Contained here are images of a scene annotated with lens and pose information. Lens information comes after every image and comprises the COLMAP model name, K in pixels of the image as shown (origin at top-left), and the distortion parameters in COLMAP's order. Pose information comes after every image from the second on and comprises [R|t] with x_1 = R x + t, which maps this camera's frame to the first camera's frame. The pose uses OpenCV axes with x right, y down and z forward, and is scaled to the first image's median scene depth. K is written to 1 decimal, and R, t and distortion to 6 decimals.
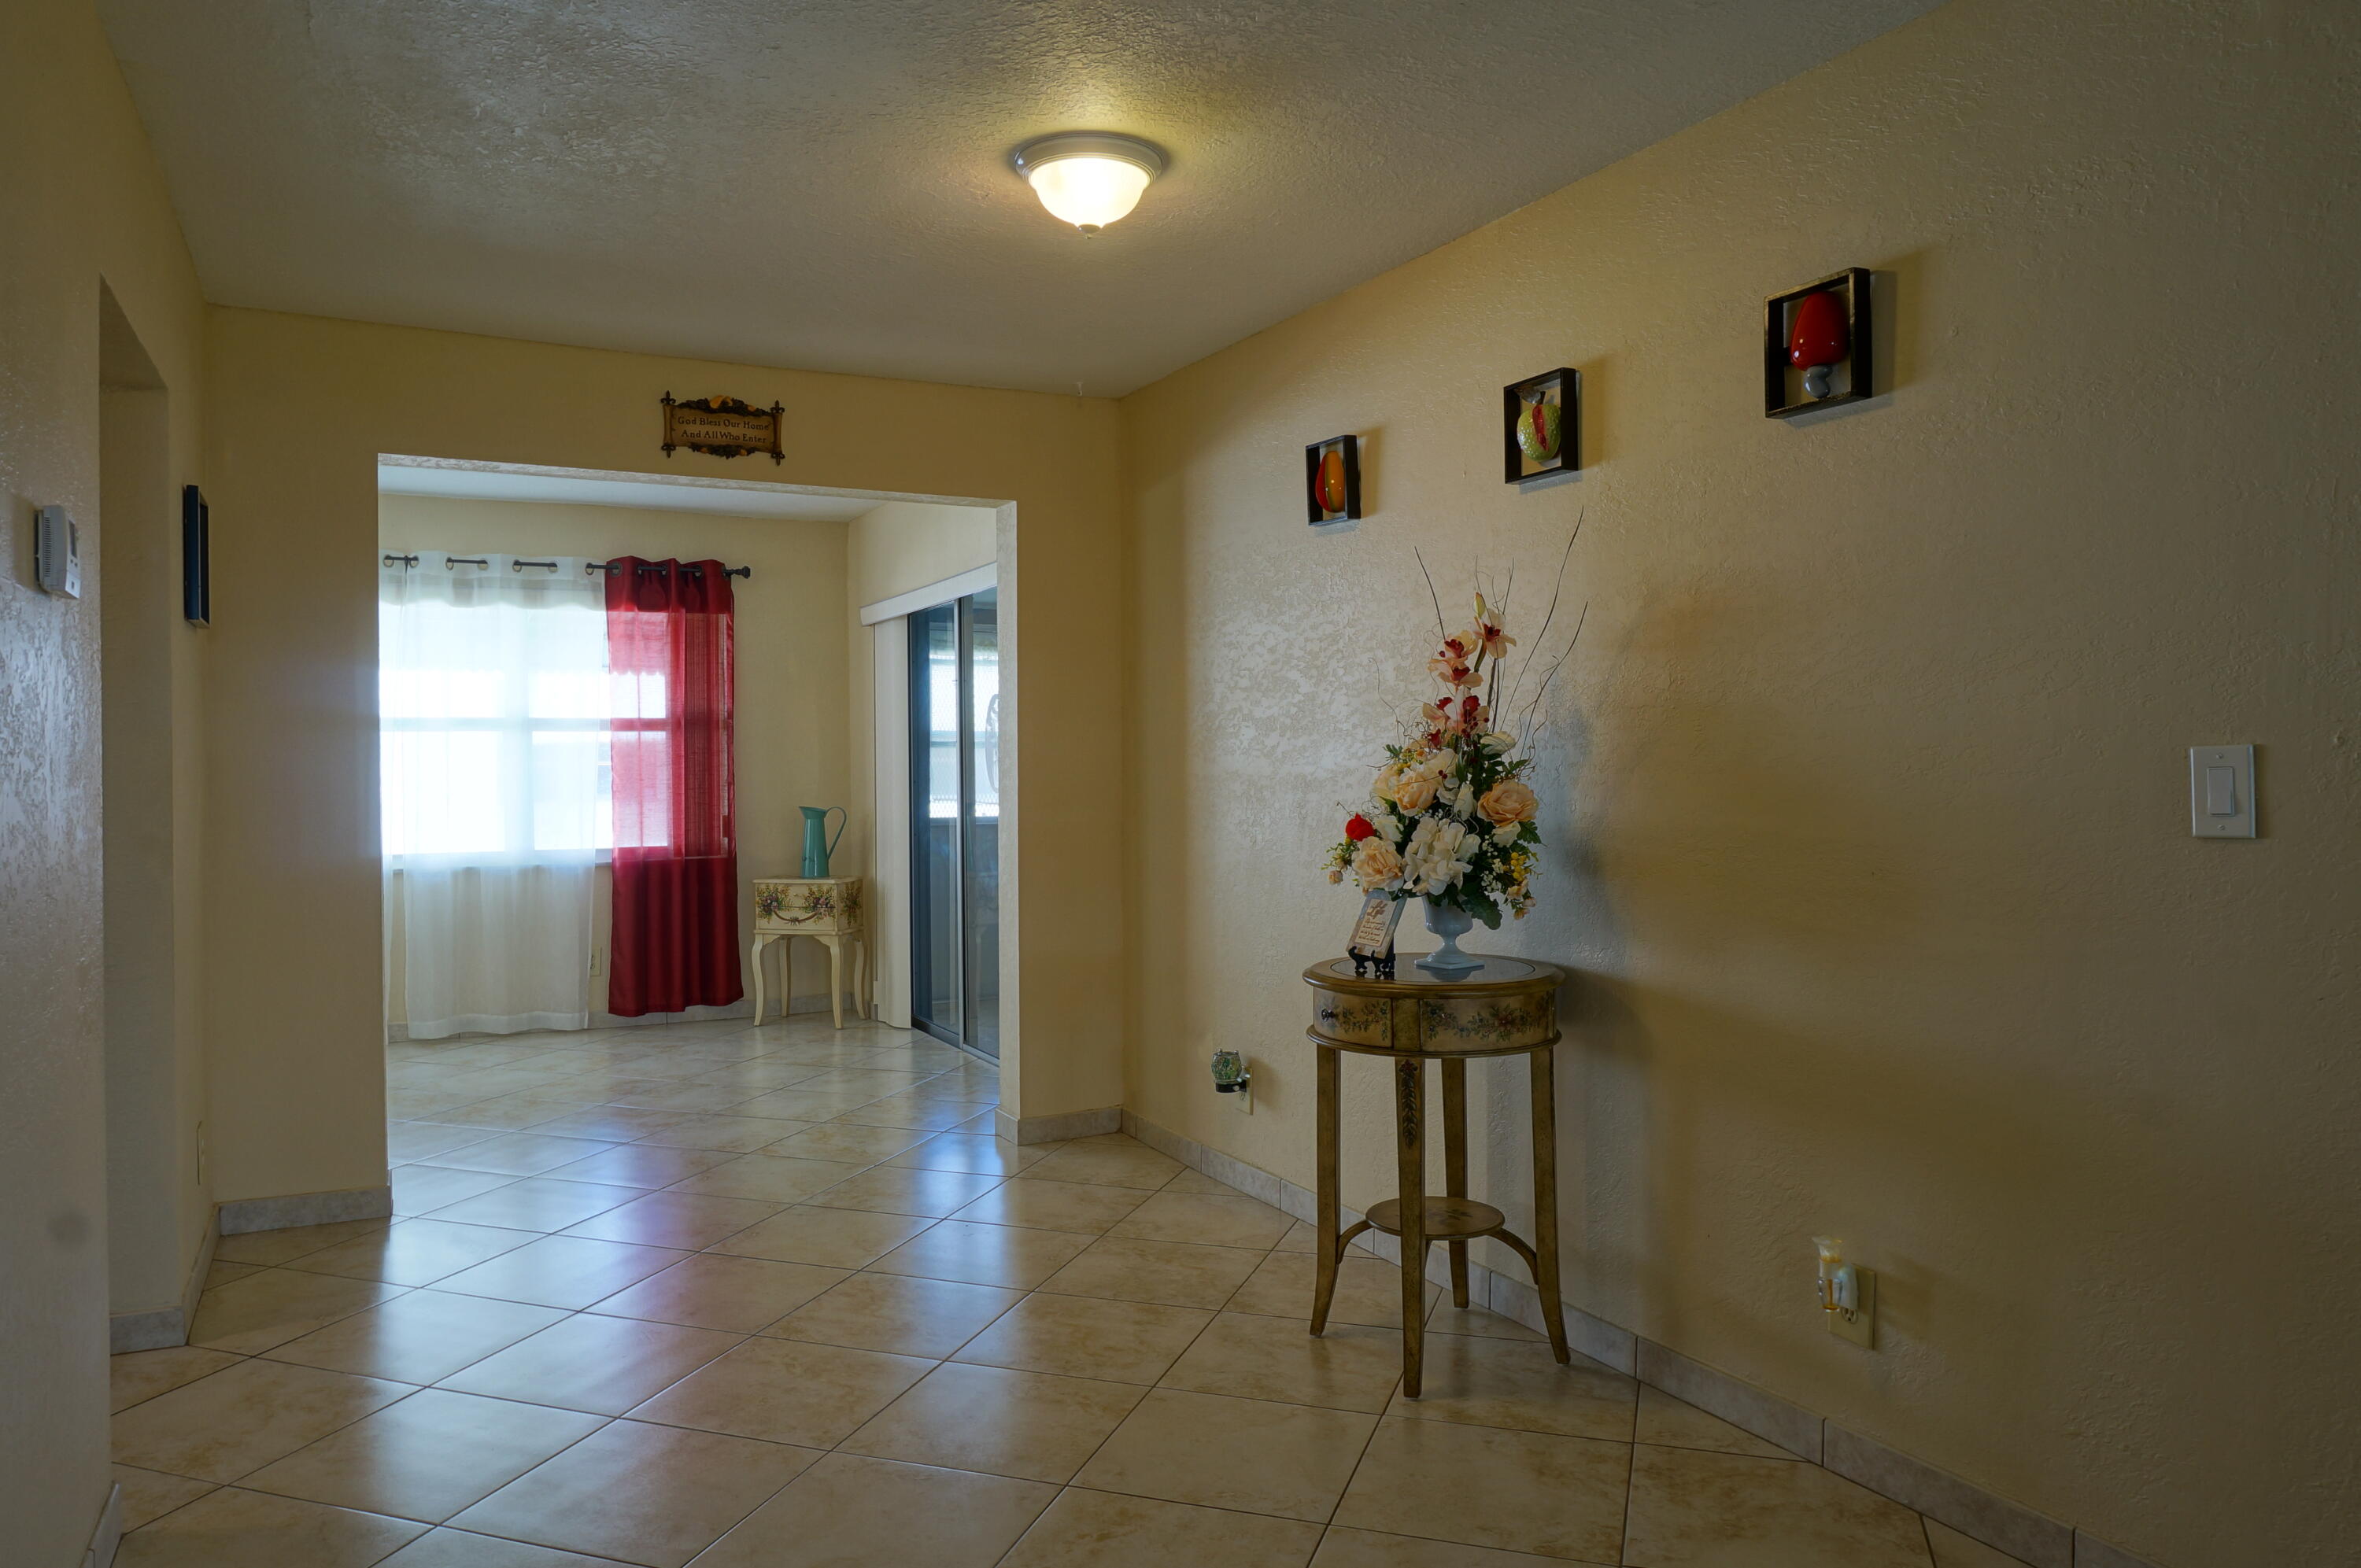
lens RADIAL K [[1599.7, 0, 1184.8], [0, 1599.7, 771.9], [0, 0, 1]] dist [-0.040302, 0.031496]
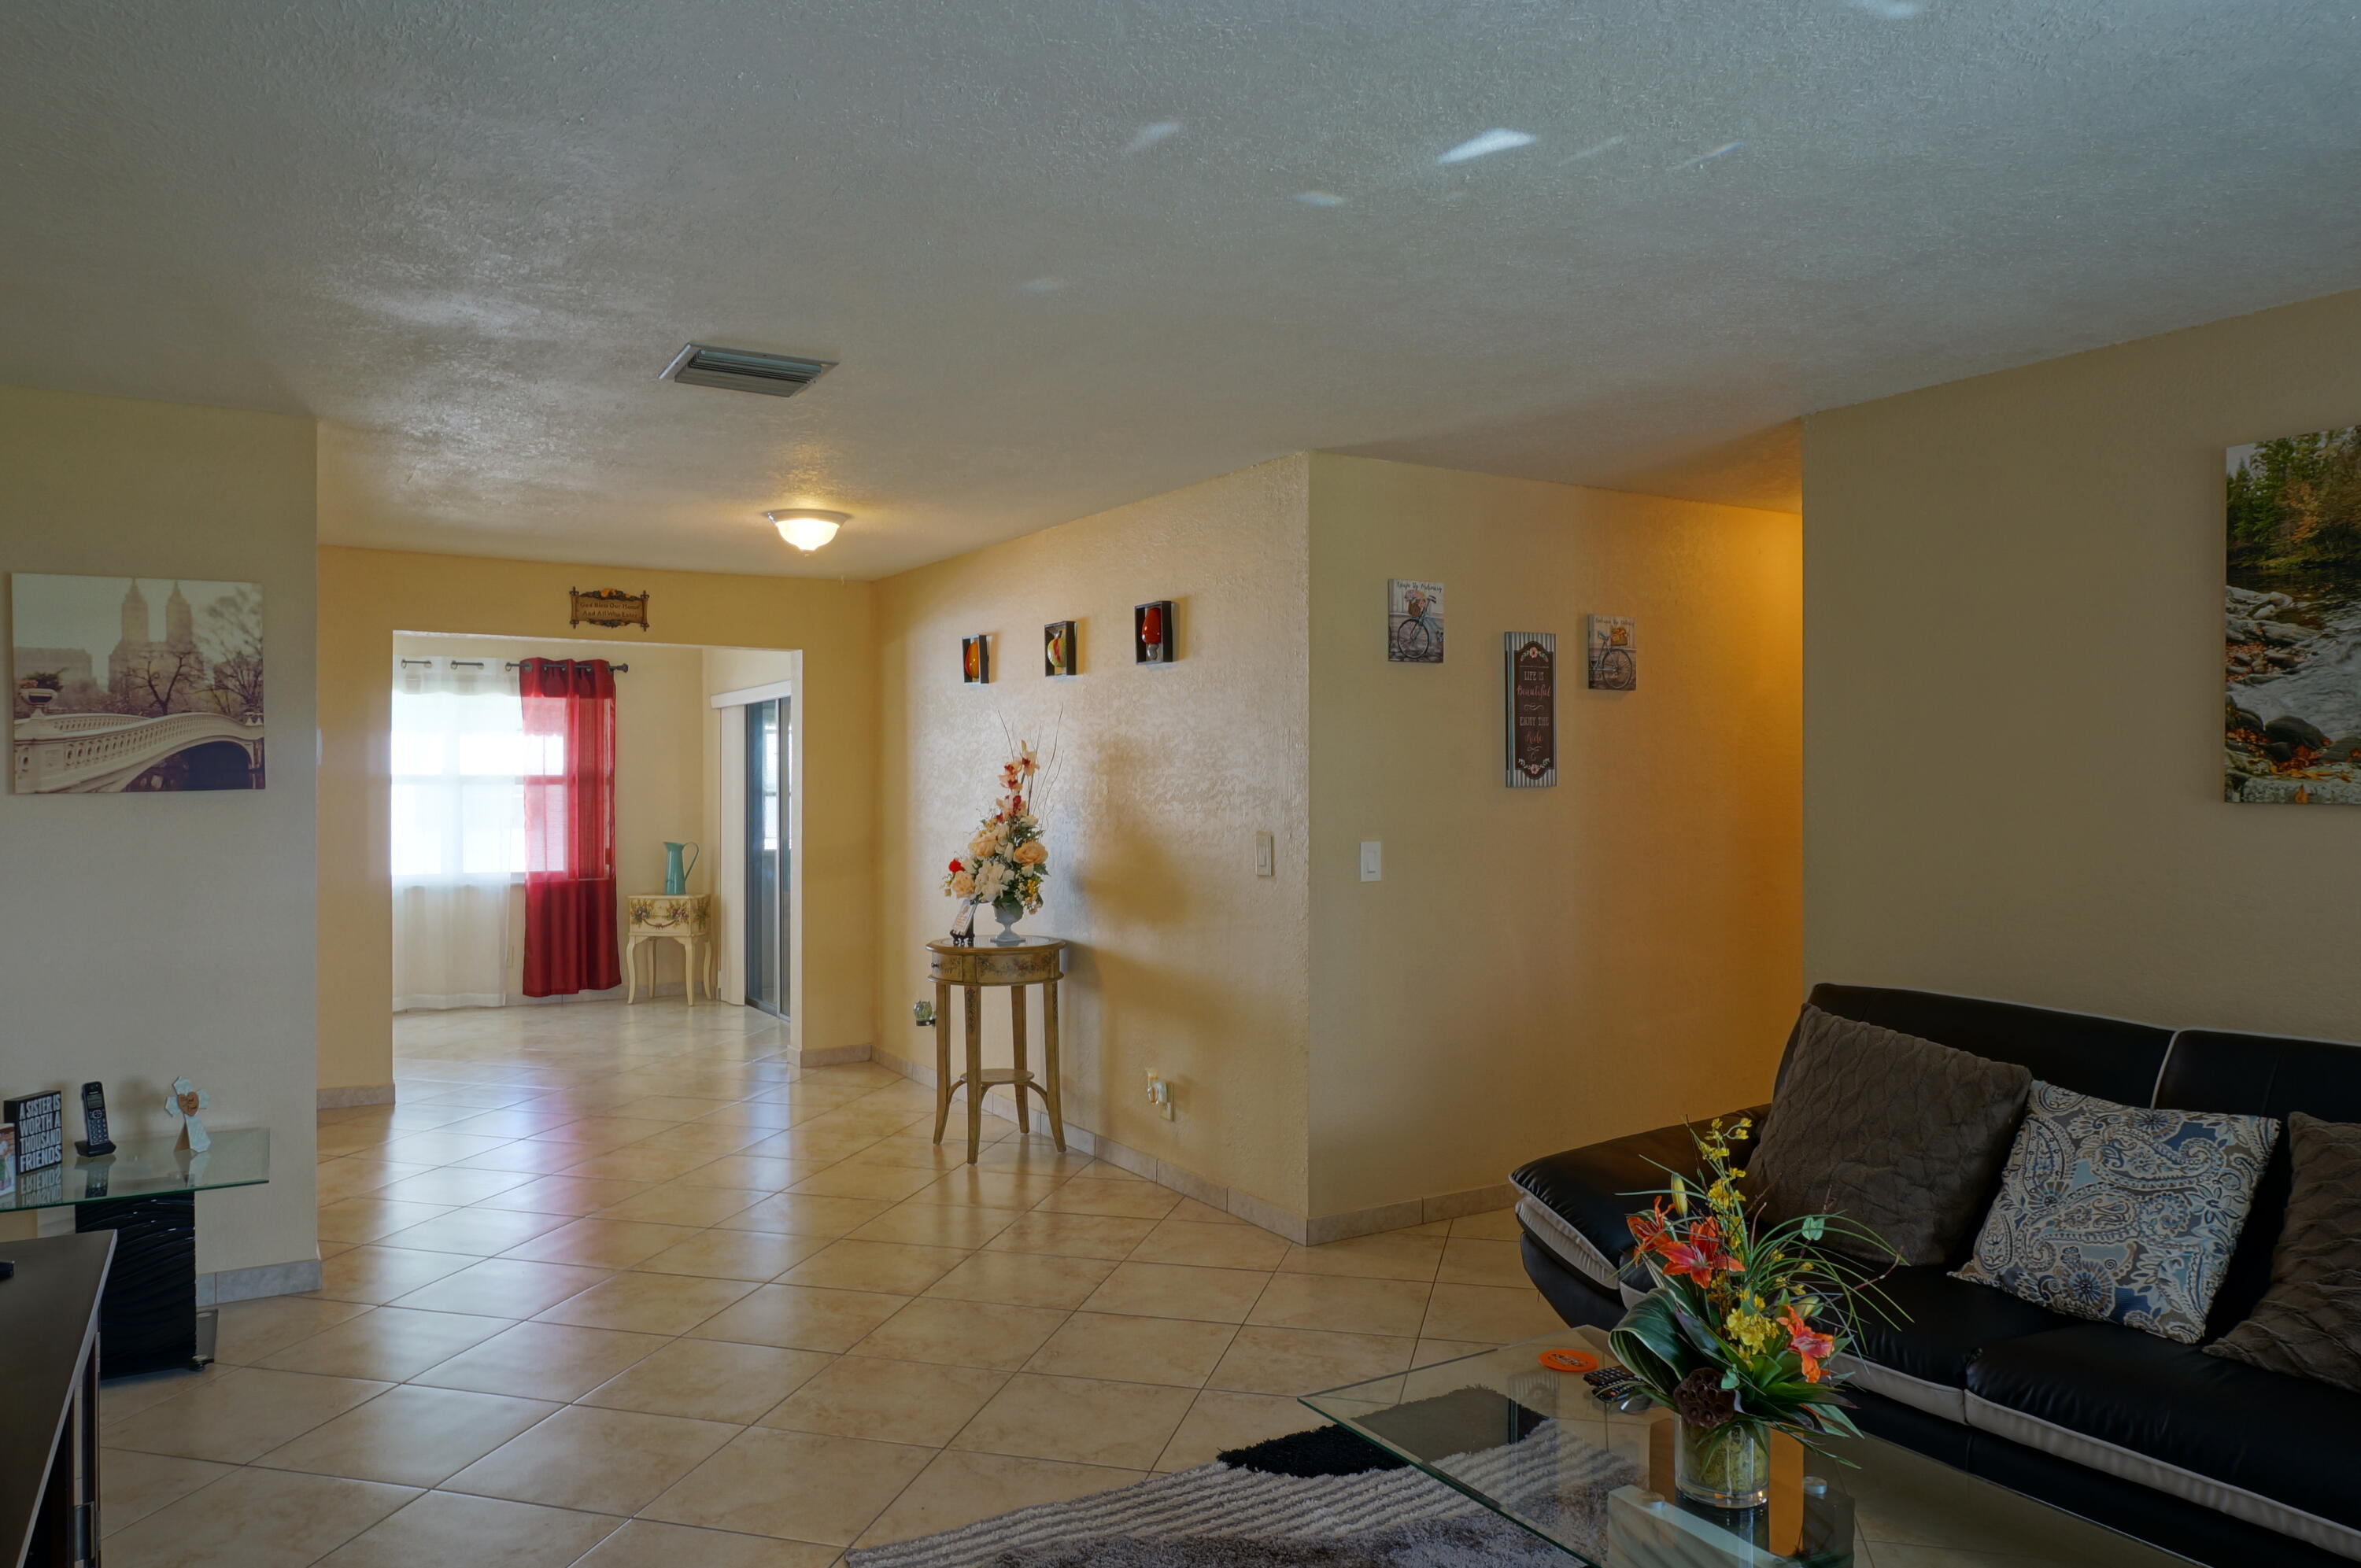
lens RADIAL K [[1599.7, 0, 1173.9], [0, 1599.7, 789.0], [0, 0, 1]] dist [-0.040302, 0.031496]
pose [[0.998014, 0.006790, 0.062620, 0.172551], [-0.006582, 0.999972, -0.003534, -0.035089], [-0.062643, 0.003115, 0.998031, -0.616316]]
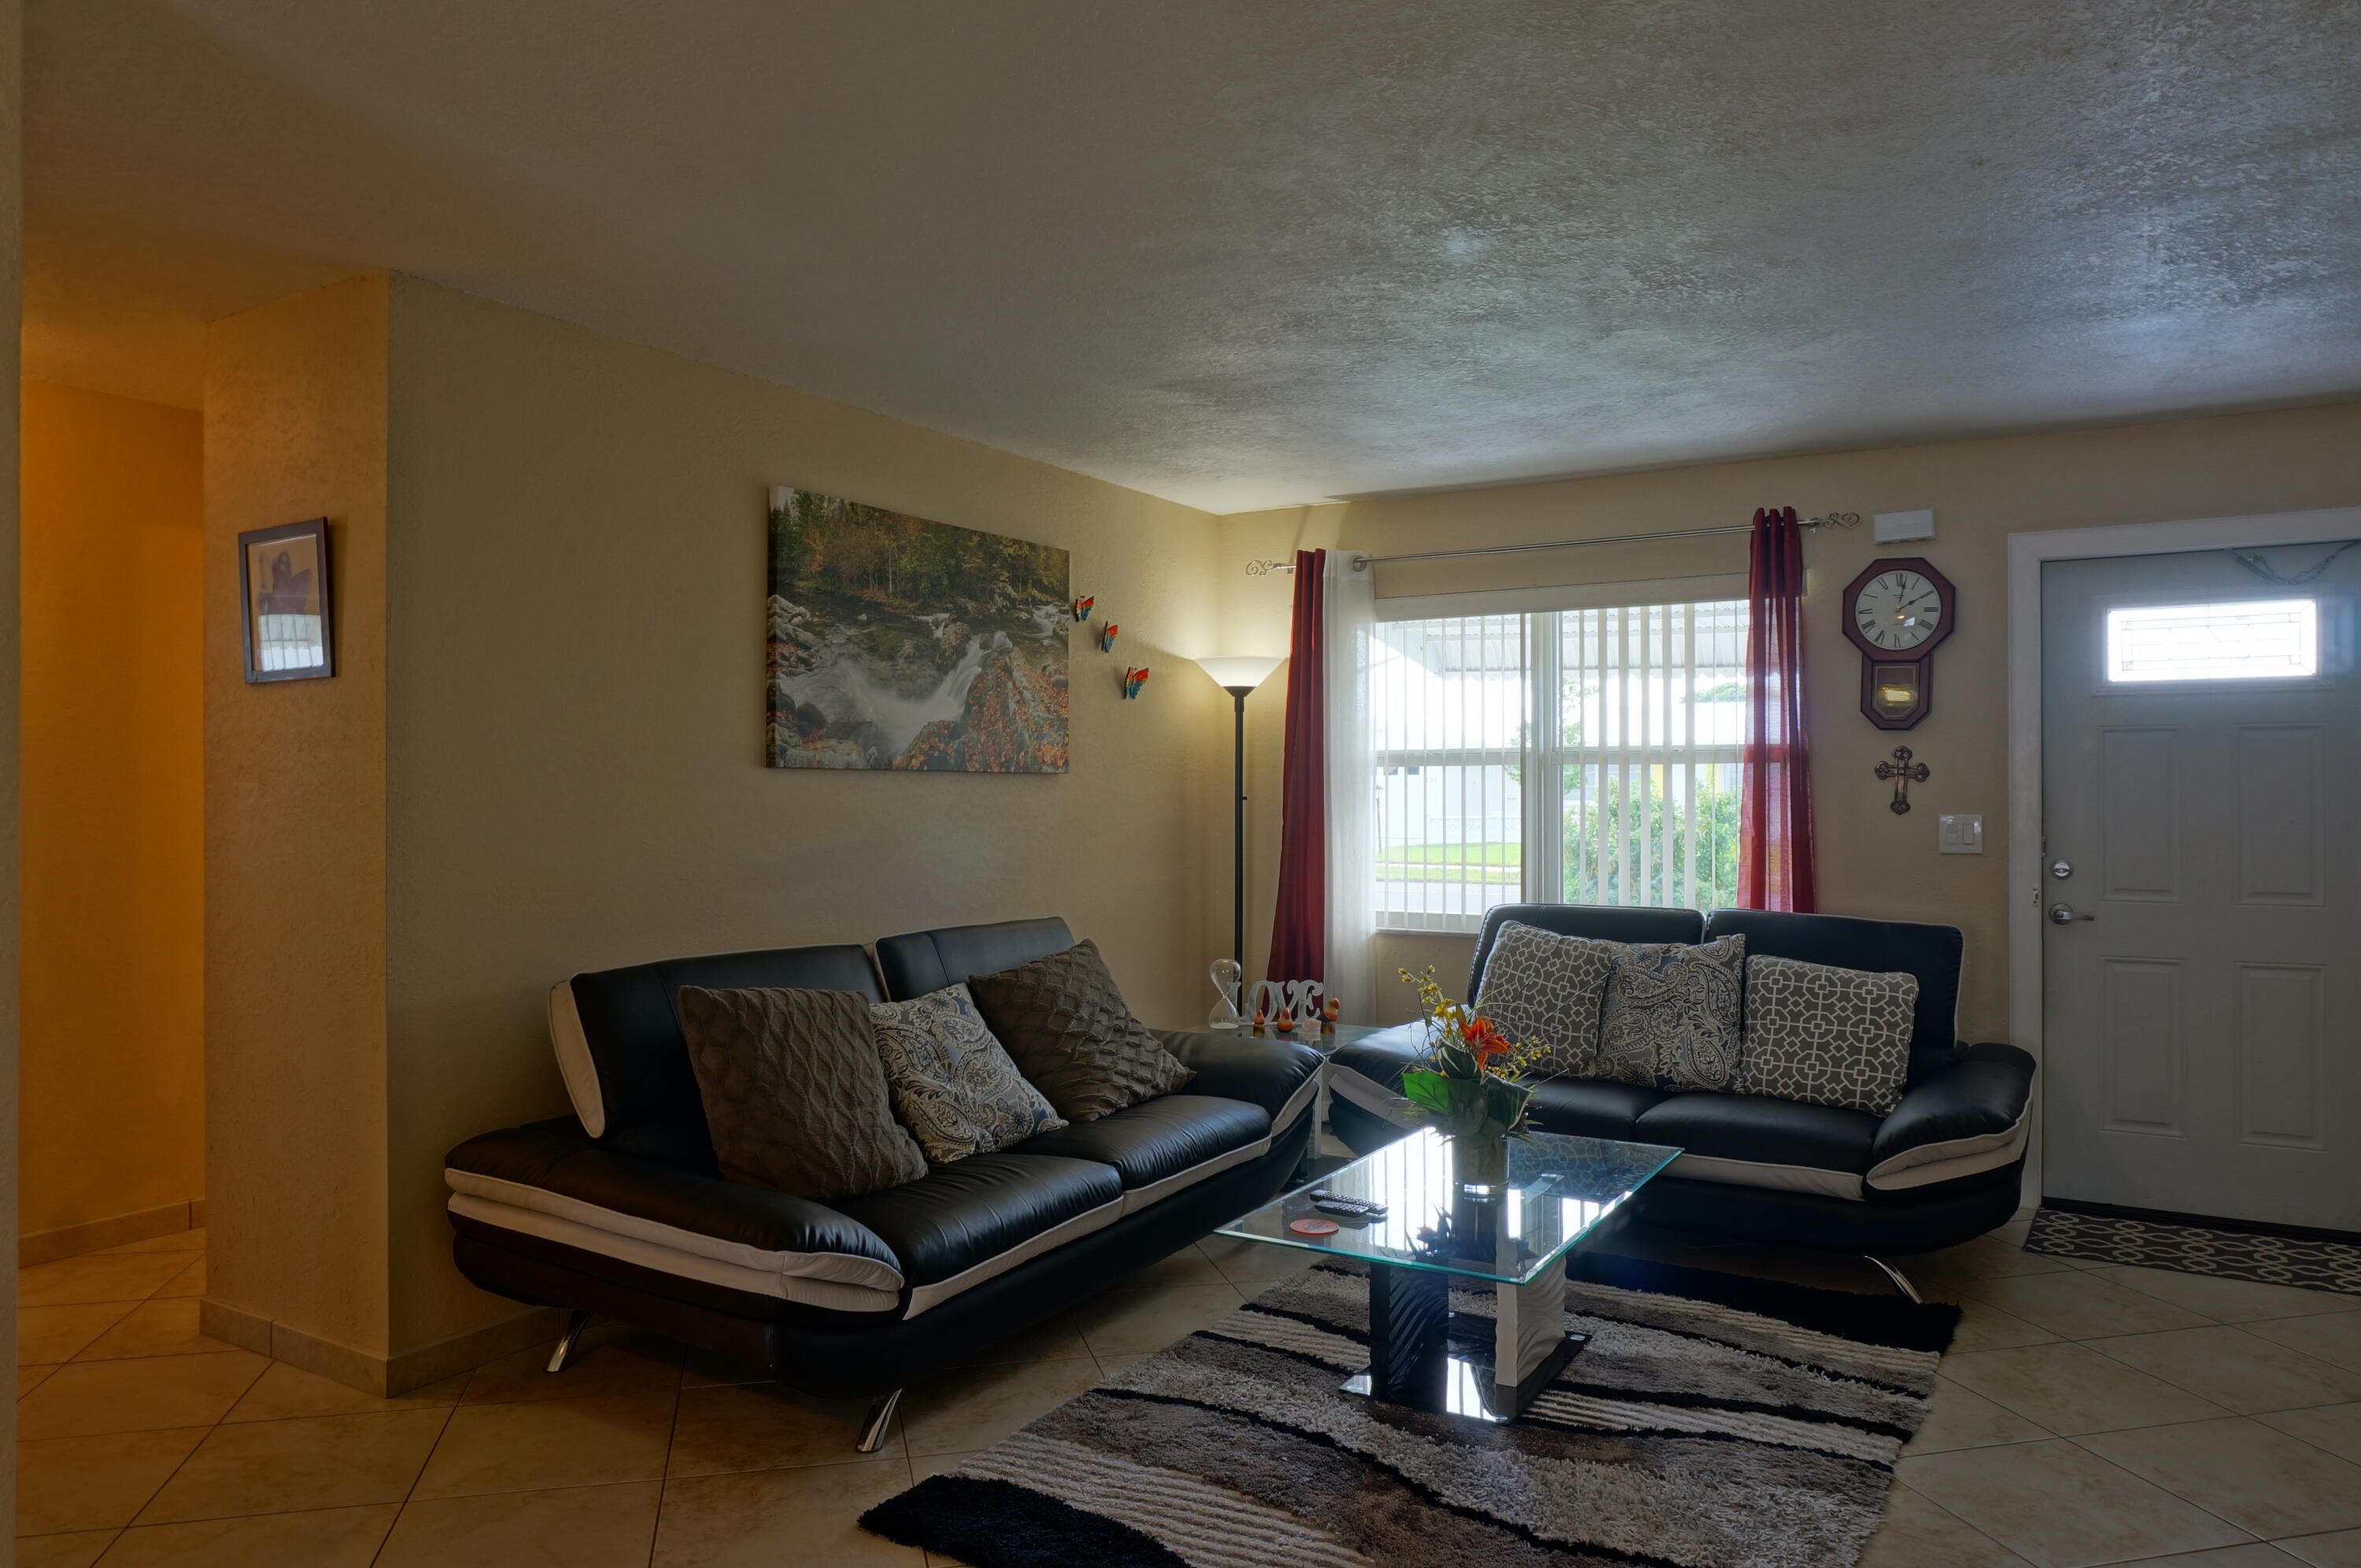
lens RADIAL K [[1599.7, 0, 1173.1], [0, 1599.7, 785.4], [0, 0, 1]] dist [-0.040302, 0.031496]
pose [[-0.534923, 0.003438, 0.844894, -0.552614], [0.006173, 0.999981, -0.000161, -0.011044], [-0.844878, 0.005129, -0.534934, 1.322767]]
